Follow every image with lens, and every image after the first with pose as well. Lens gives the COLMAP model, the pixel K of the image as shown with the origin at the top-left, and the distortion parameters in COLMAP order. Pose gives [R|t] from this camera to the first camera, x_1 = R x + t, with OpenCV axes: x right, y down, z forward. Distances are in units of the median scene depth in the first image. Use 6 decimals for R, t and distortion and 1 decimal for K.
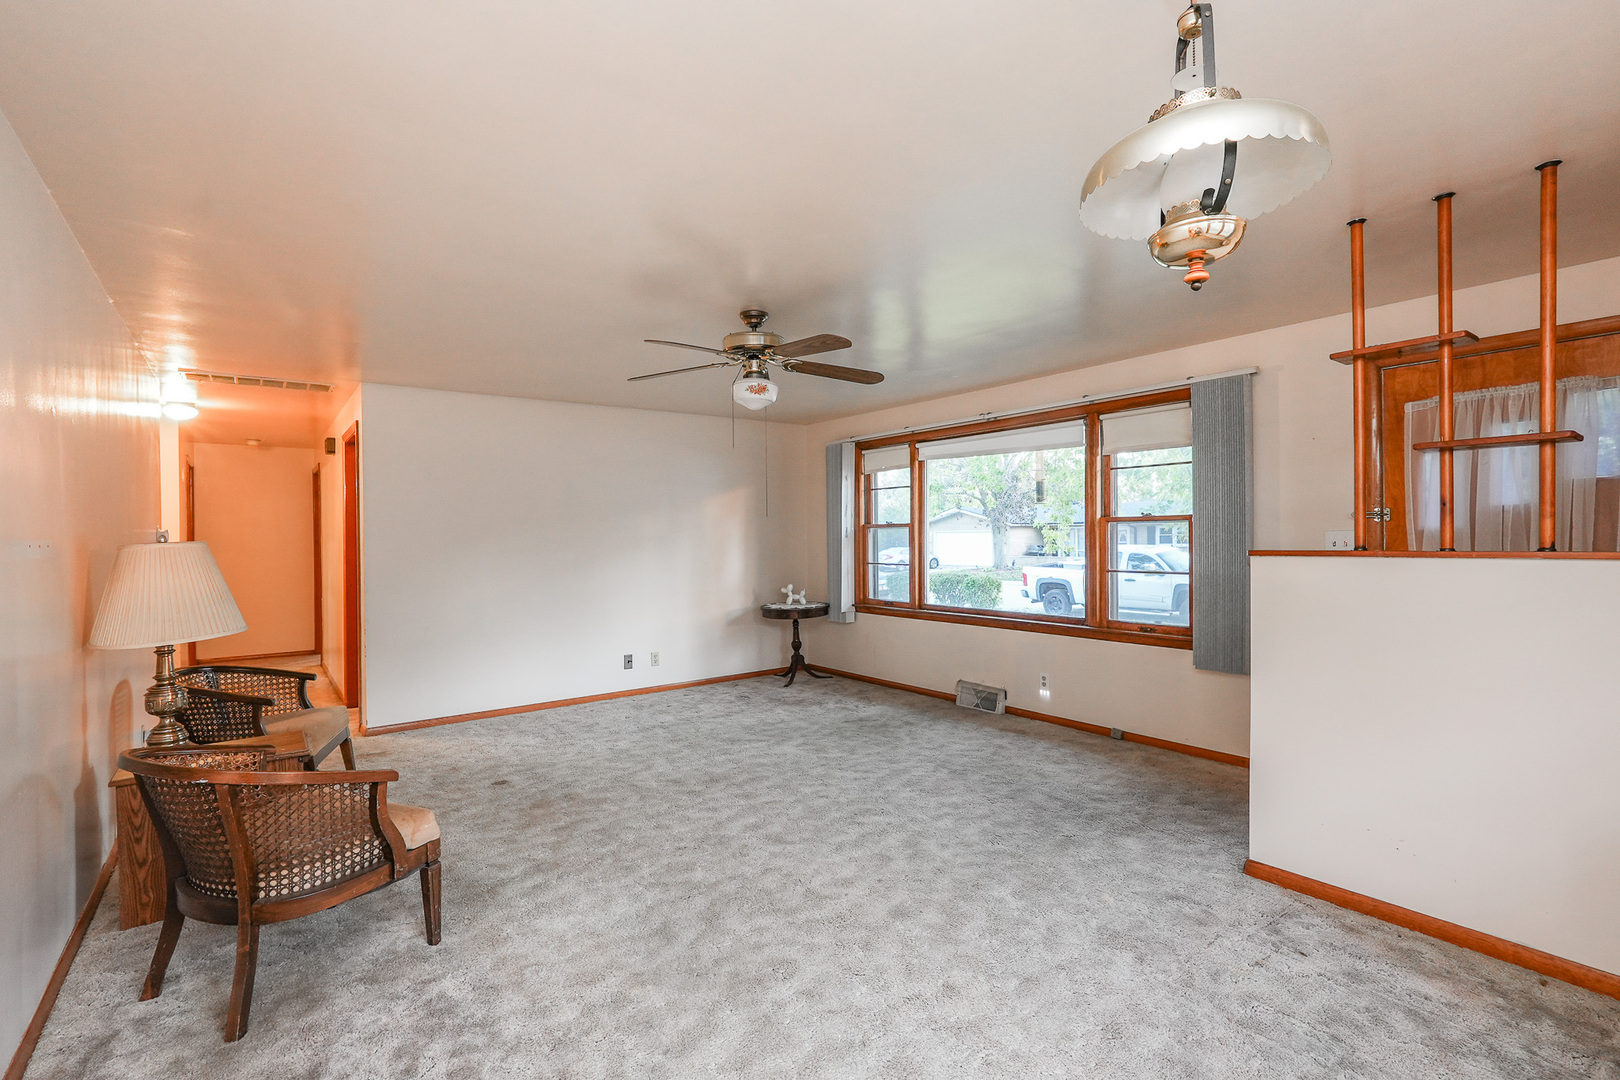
lens RADIAL K [[741.3, 0, 807.4], [0, 741.3, 541.1], [0, 0, 1]] dist [-0.009805, 0.001585]
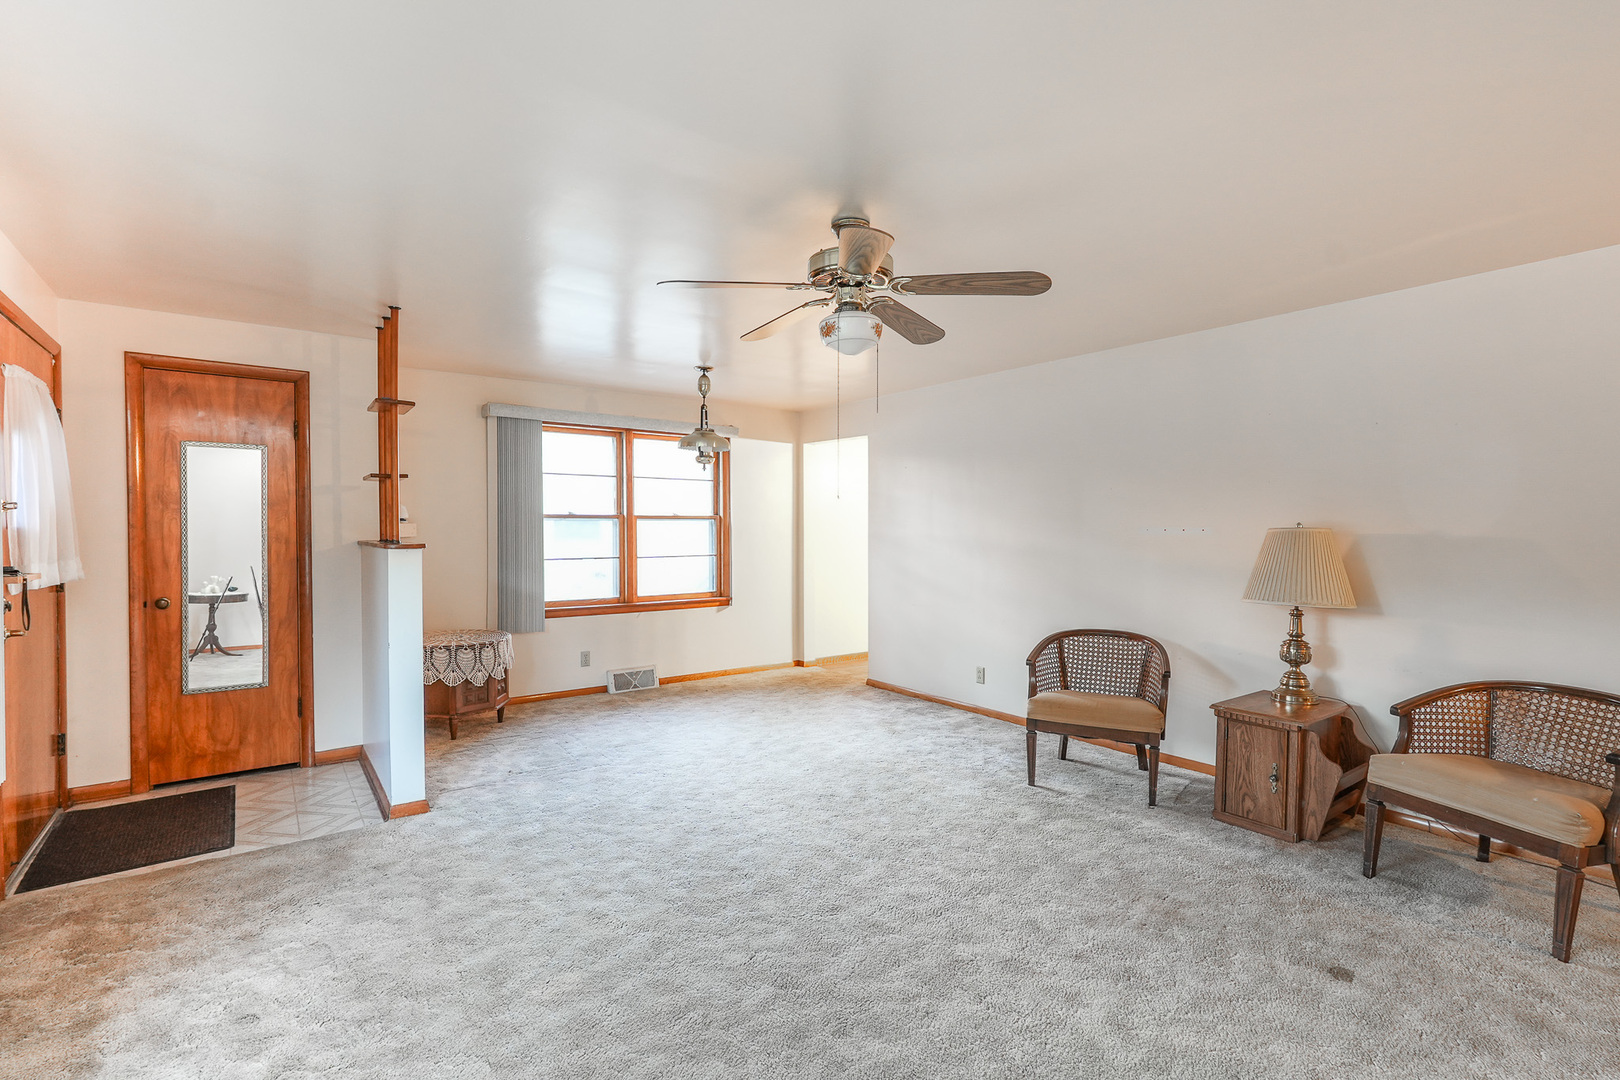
lens RADIAL K [[741.3, 0, 807.4], [0, 741.3, 541.1], [0, 0, 1]] dist [-0.009805, 0.001585]
pose [[-0.999915, 0.009597, 0.008857, -0.026181], [0.009786, 0.999719, 0.021583, -0.007327], [-0.008647, 0.021668, -0.999728, 1.383360]]
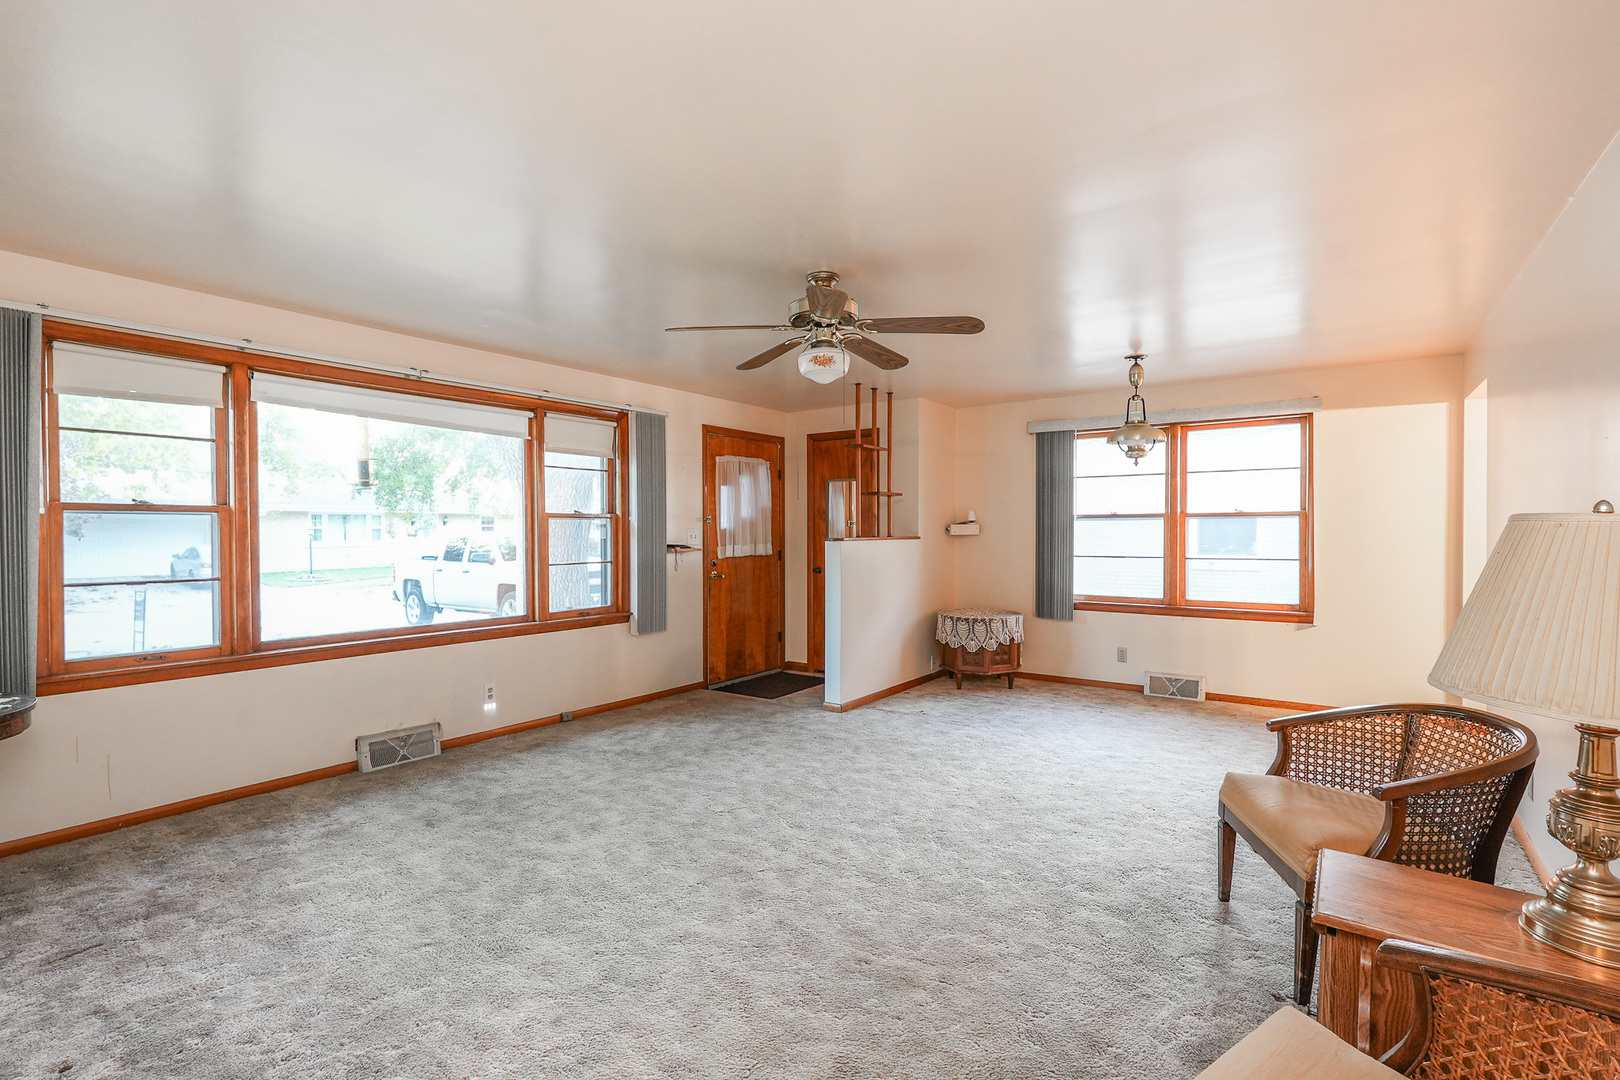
lens RADIAL K [[741.3, 0, 807.4], [0, 741.3, 541.1], [0, 0, 1]] dist [-0.009805, 0.001585]
pose [[-0.284296, -0.000933, 0.958736, -0.734252], [0.010421, 0.999937, 0.004063, 0.007353], [-0.958680, 0.011147, -0.284268, 1.013399]]
